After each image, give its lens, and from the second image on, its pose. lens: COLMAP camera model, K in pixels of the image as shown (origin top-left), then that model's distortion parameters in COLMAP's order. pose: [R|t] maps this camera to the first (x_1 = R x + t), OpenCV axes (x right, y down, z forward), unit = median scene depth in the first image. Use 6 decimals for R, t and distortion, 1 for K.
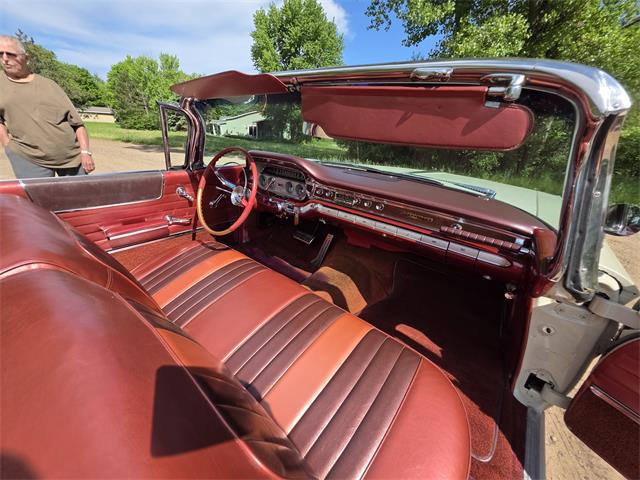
lens RADIAL K [[257.1, 0, 320.5], [0, 257.1, 243.1], [0, 0, 1]] dist [0.000737, -0.000420]
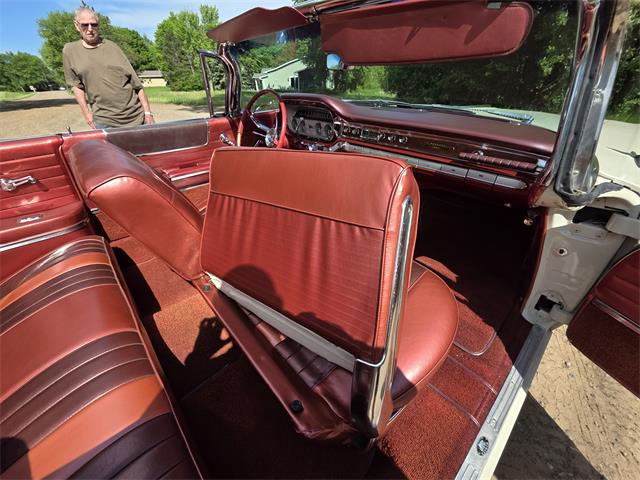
lens RADIAL K [[256.6, 0, 321.1], [0, 256.6, 240.5], [0, 0, 1]] dist [0.002374, -0.000036]
pose [[0.985897, 0.014747, -0.166703, 0.076853], [0.010514, 0.988685, 0.149637, 0.087965], [0.167024, -0.149279, 0.974586, -0.095430]]
